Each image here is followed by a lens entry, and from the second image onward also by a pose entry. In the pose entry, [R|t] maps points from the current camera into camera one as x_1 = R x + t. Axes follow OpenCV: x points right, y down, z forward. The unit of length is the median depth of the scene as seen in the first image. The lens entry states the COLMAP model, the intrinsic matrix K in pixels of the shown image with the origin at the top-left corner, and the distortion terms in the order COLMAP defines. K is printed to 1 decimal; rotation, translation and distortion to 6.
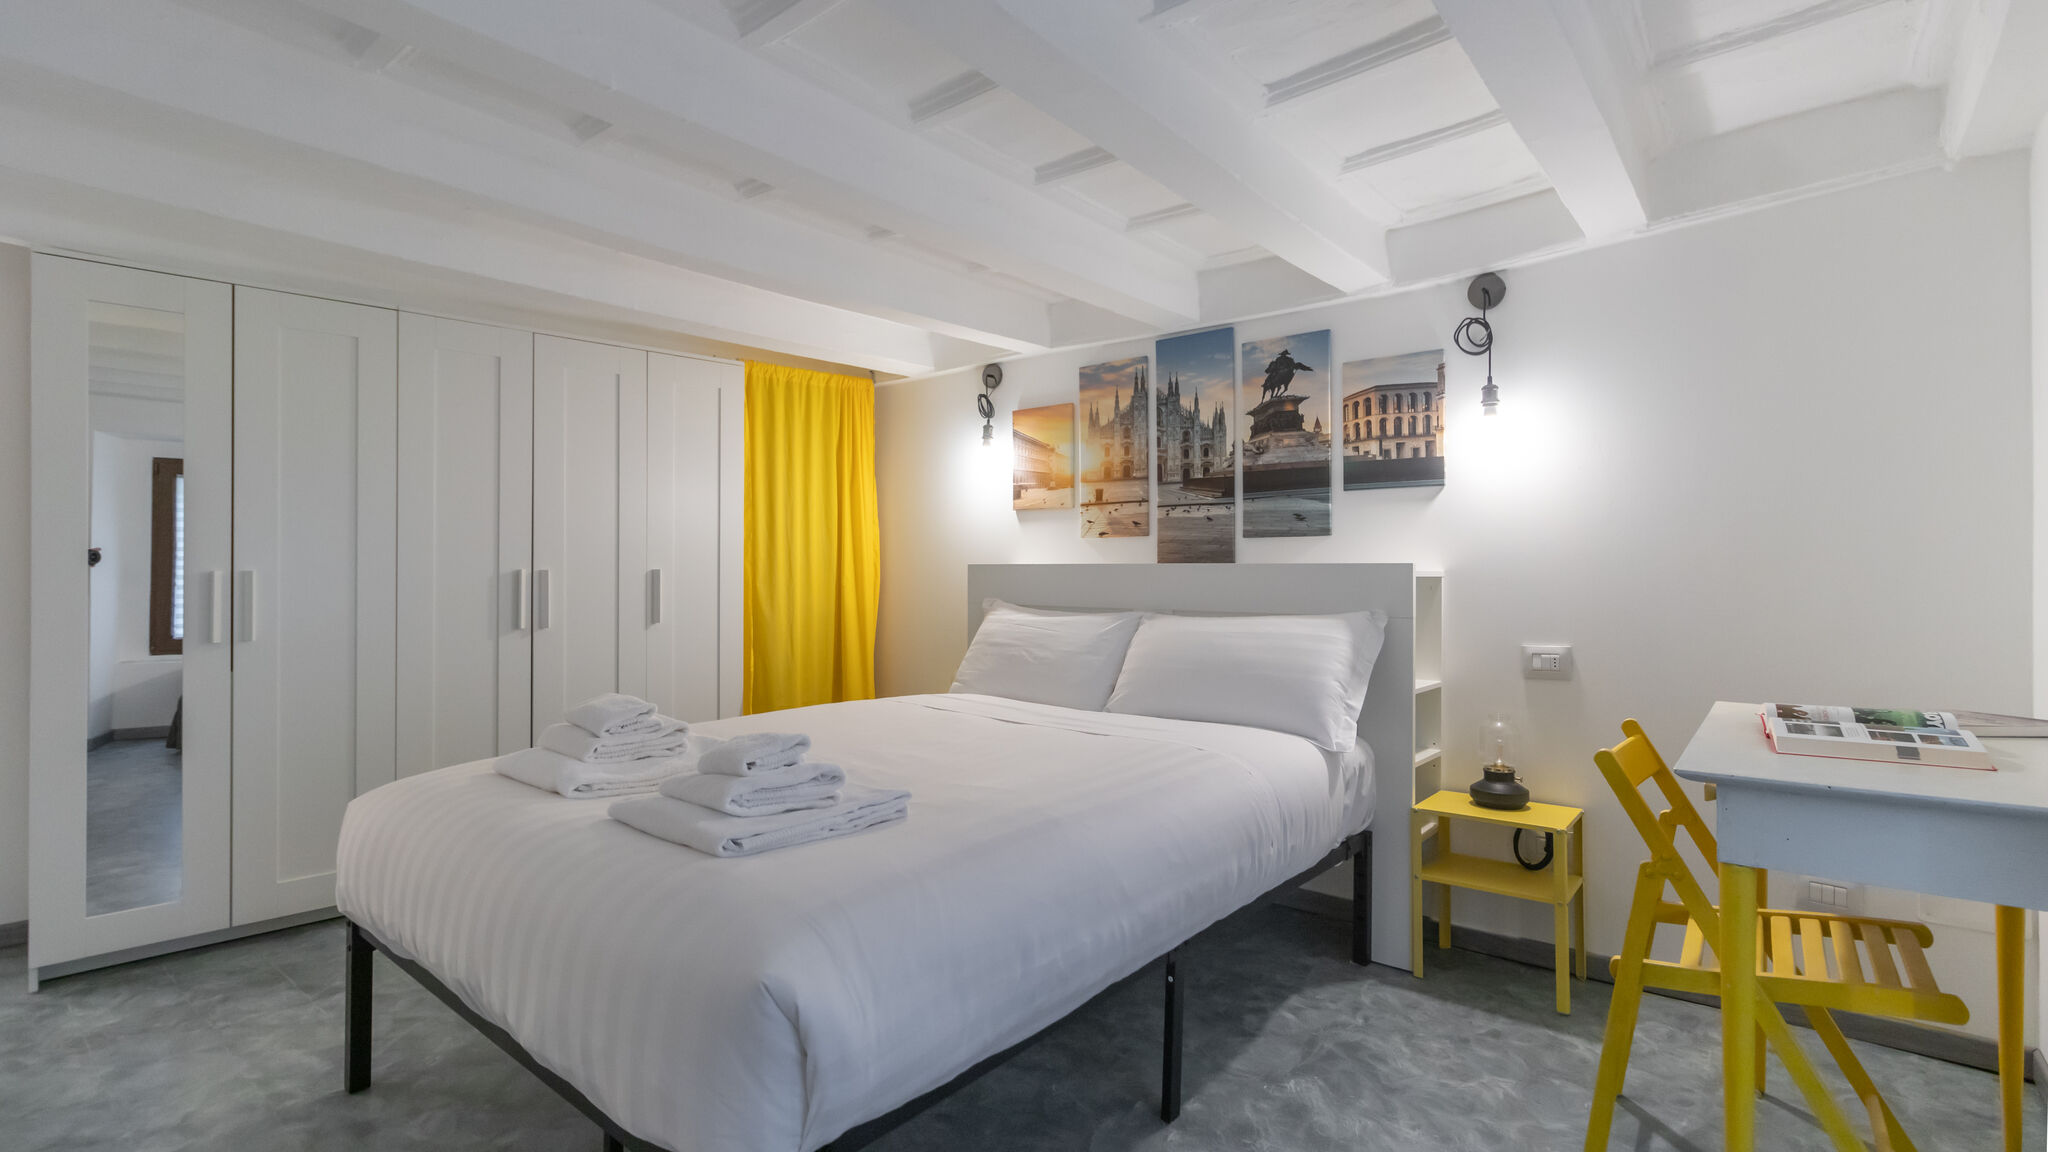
lens RADIAL K [[961.4, 0, 1007.5], [0, 961.4, 547.3], [0, 0, 1]] dist [0.000512, 0.001447]
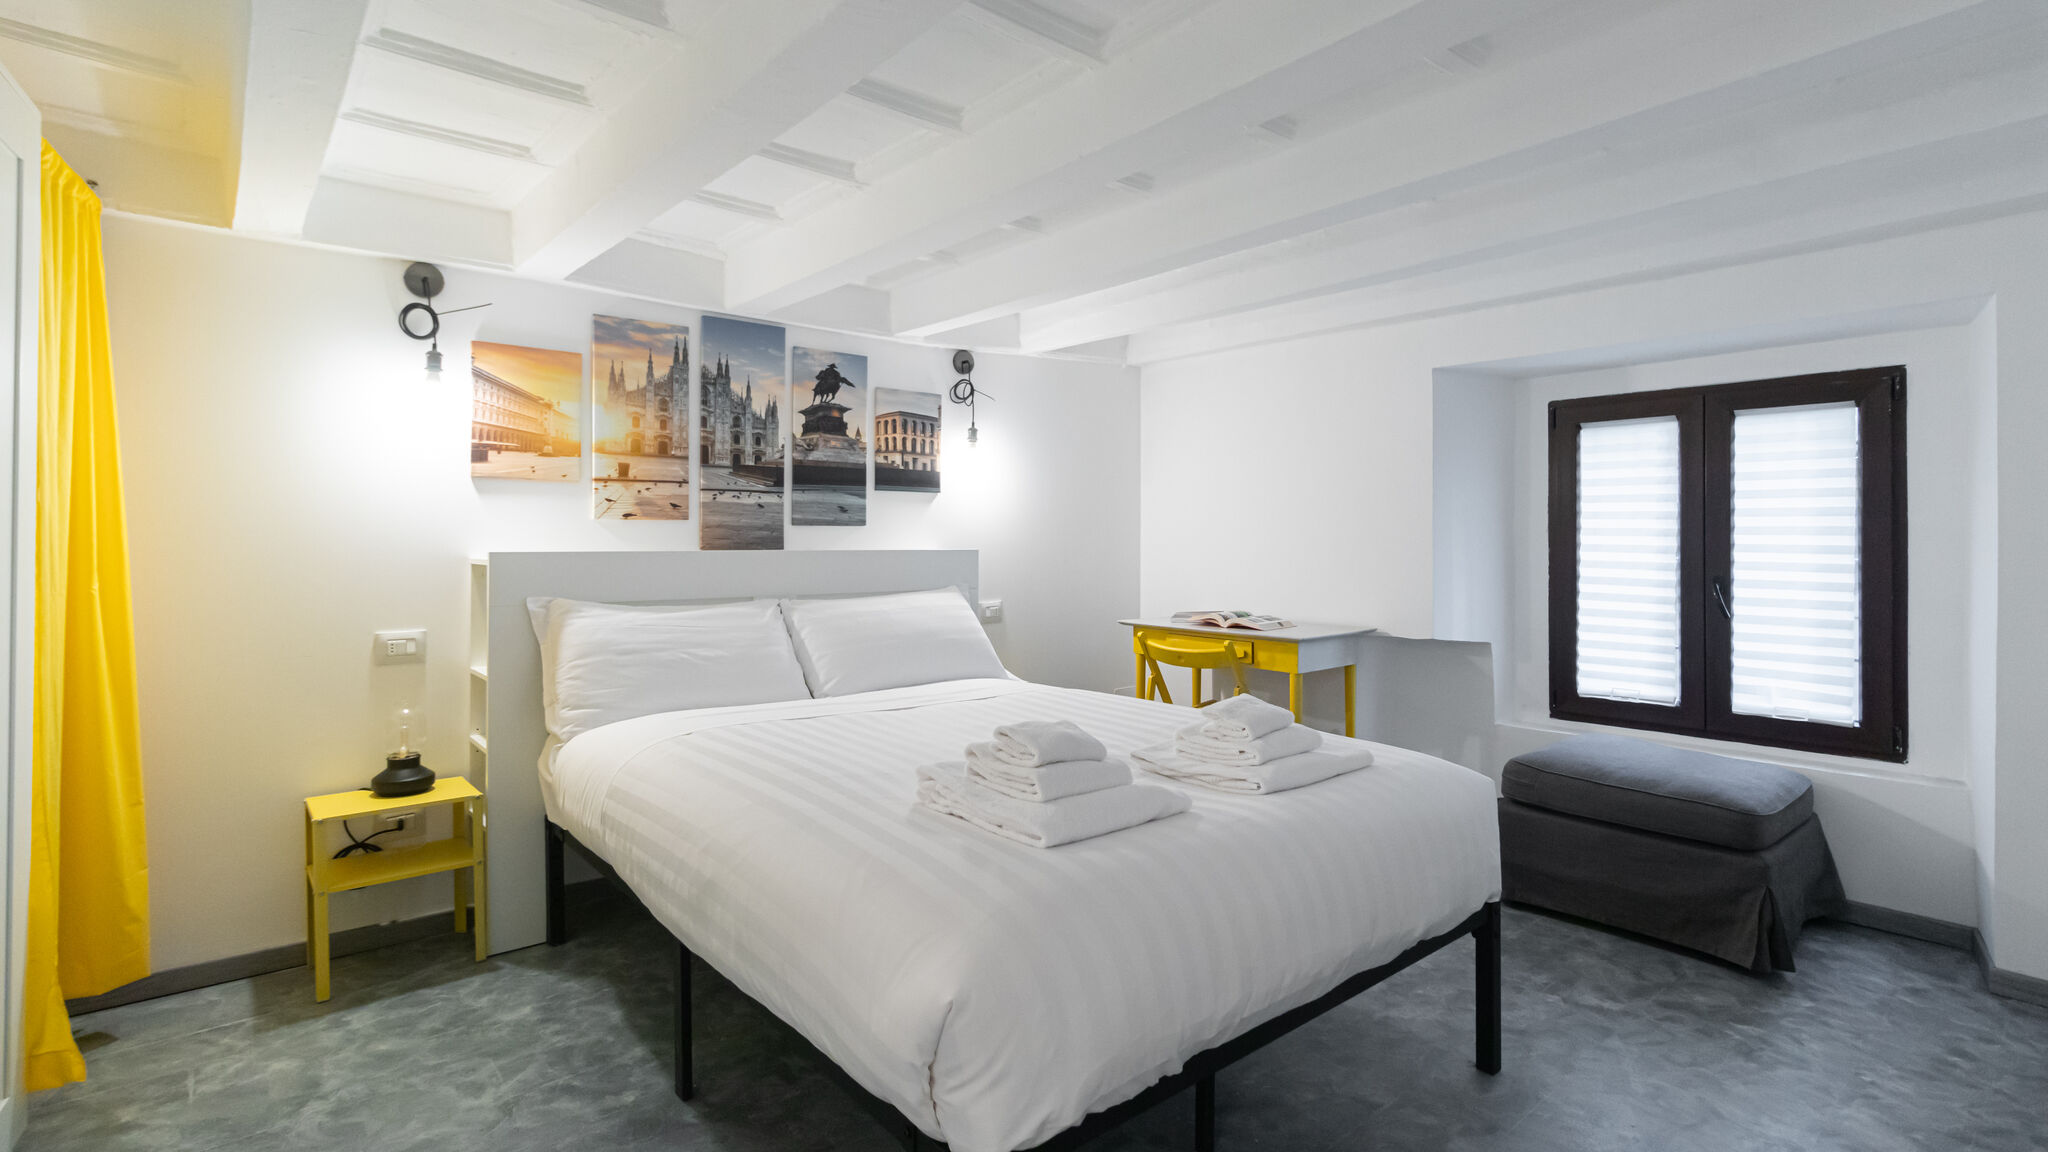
lens RADIAL K [[961.4, 0, 1020.4], [0, 961.4, 525.2], [0, 0, 1]] dist [0.000512, 0.001447]
pose [[0.169819, 0.016259, 0.985341, -0.791520], [-0.023753, 0.999641, -0.012401, -0.002725], [-0.985189, -0.021299, 0.170145, 0.569923]]
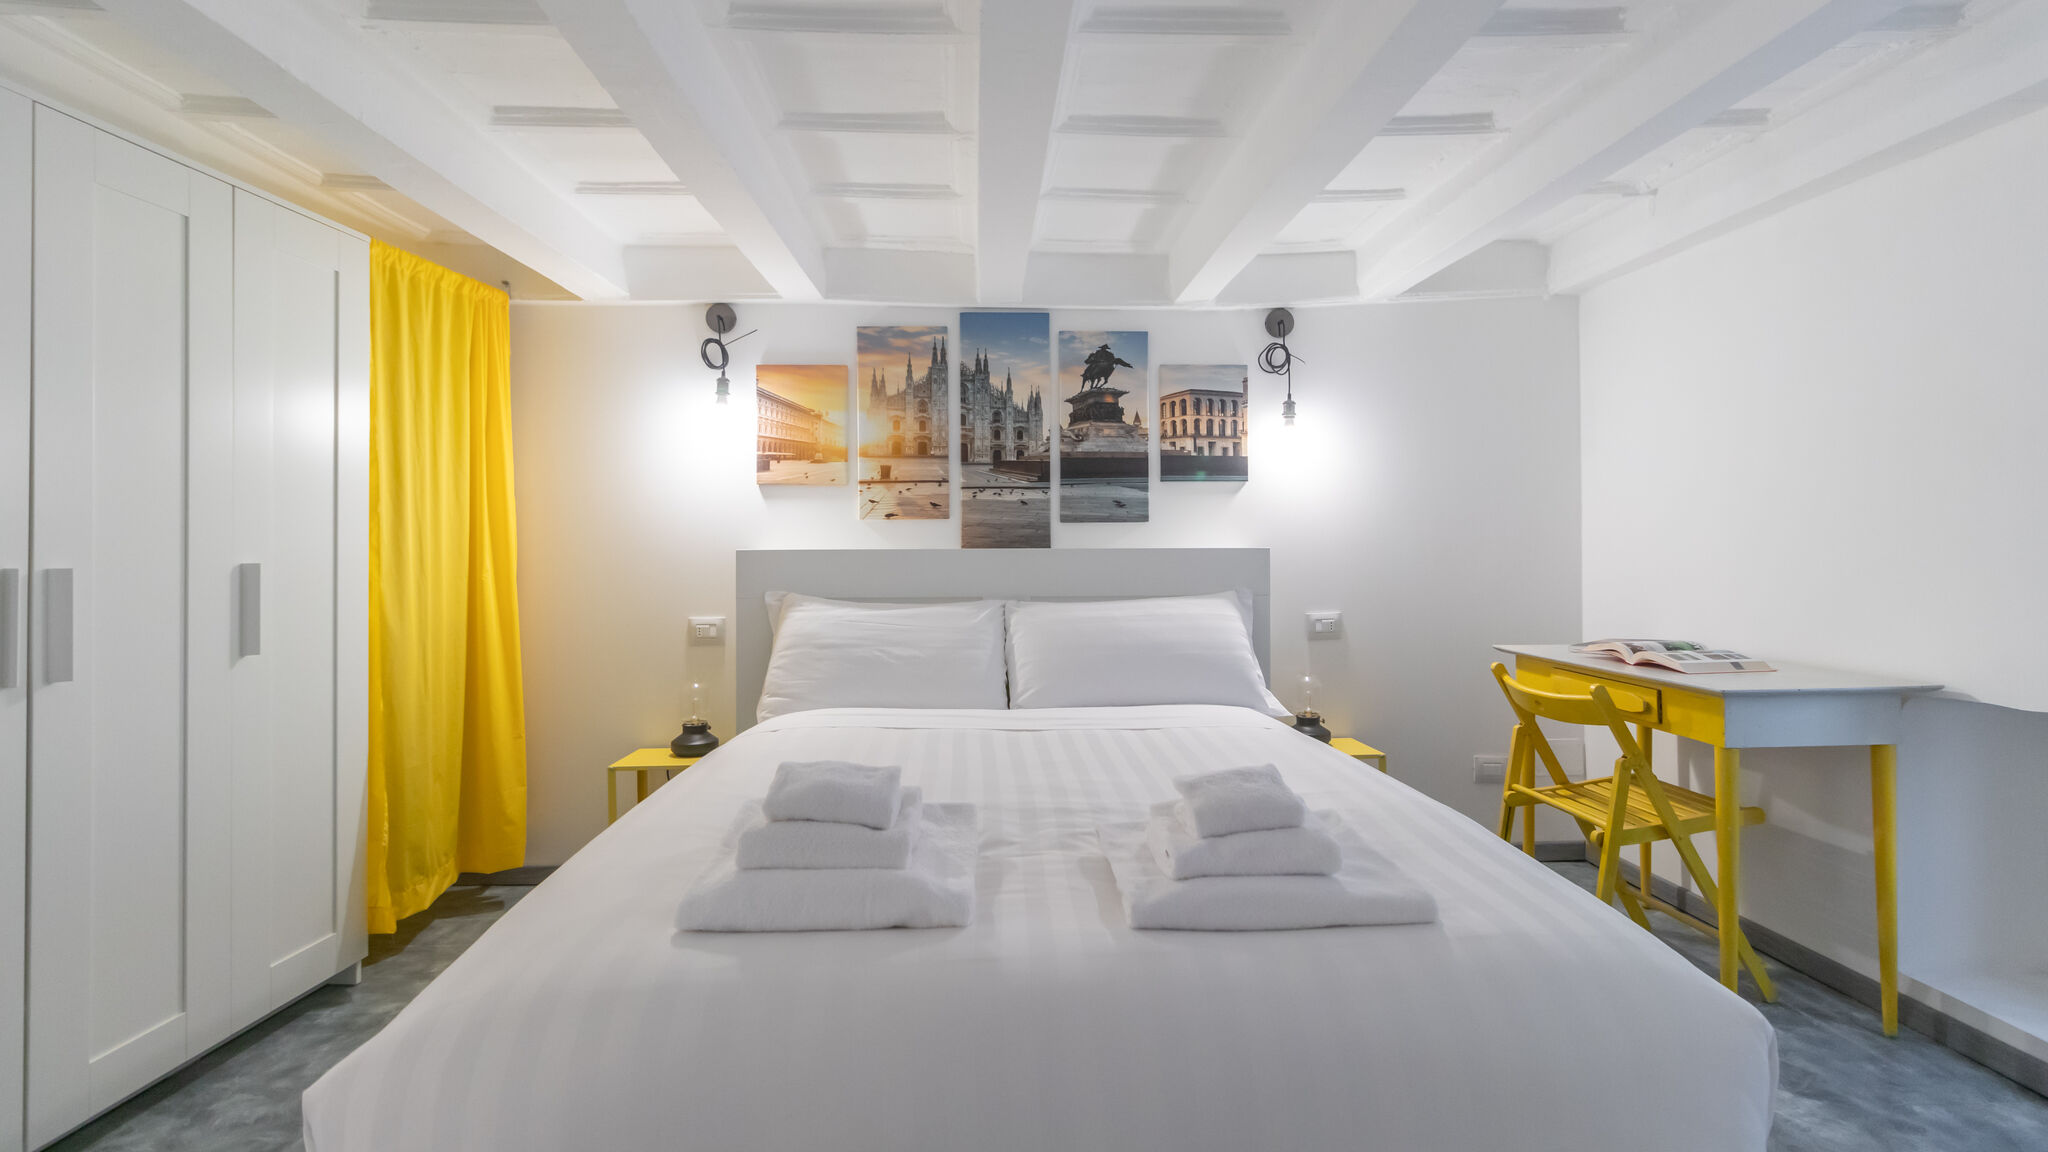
lens RADIAL K [[961.4, 0, 1018.9], [0, 961.4, 529.0], [0, 0, 1]] dist [0.000512, 0.001447]
pose [[0.729512, 0.006575, 0.683937, -0.489390], [-0.010841, 0.999939, 0.001950, -0.004438], [-0.683882, -0.008837, 0.729539, 0.291741]]
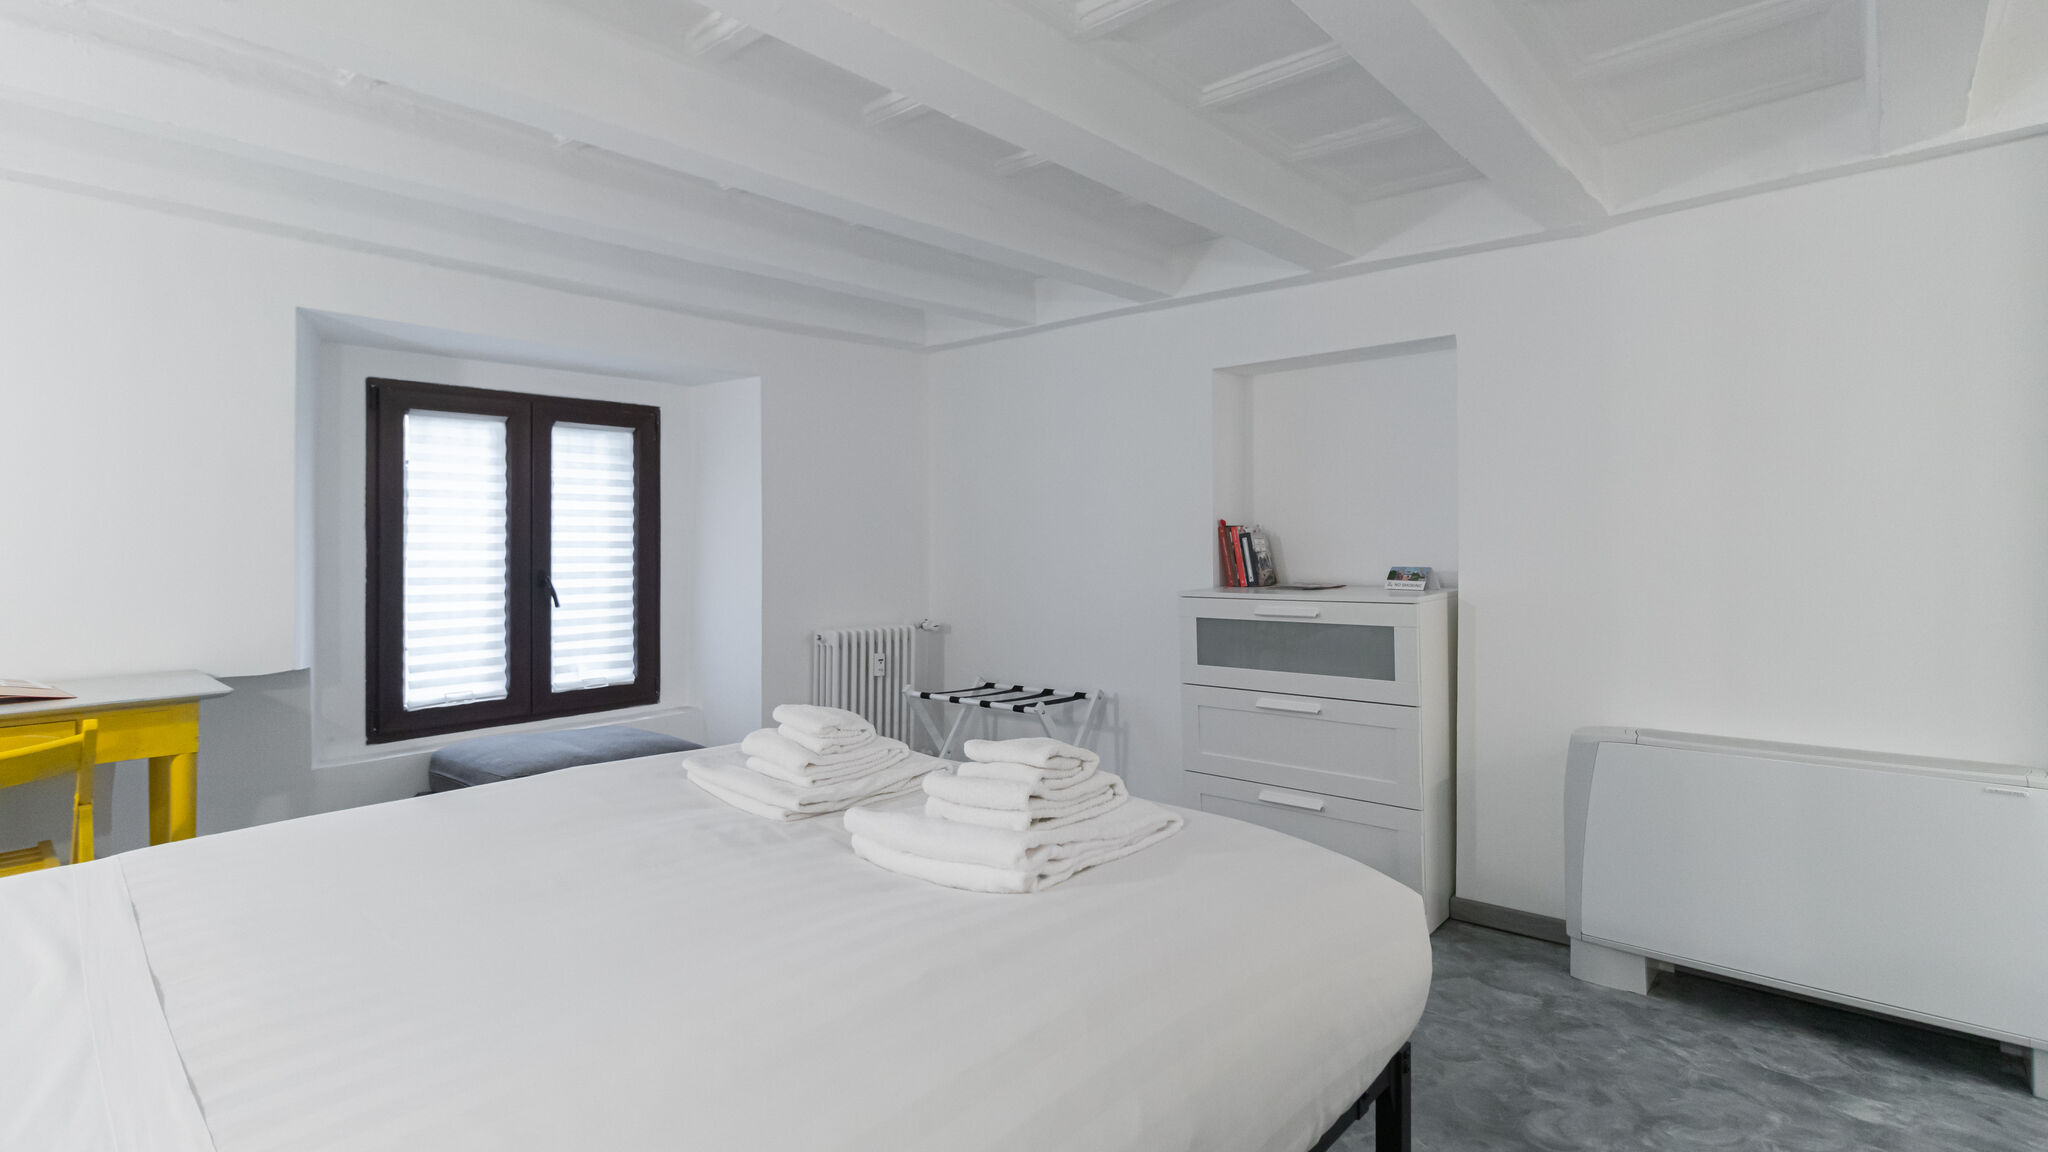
lens RADIAL K [[961.4, 0, 1034.5], [0, 961.4, 554.8], [0, 0, 1]] dist [0.000512, 0.001447]
pose [[-0.999579, 0.009813, 0.027307, -0.275891], [0.009579, 0.999917, -0.008670, 0.017412], [-0.027390, -0.008404, -0.999589, 1.101152]]
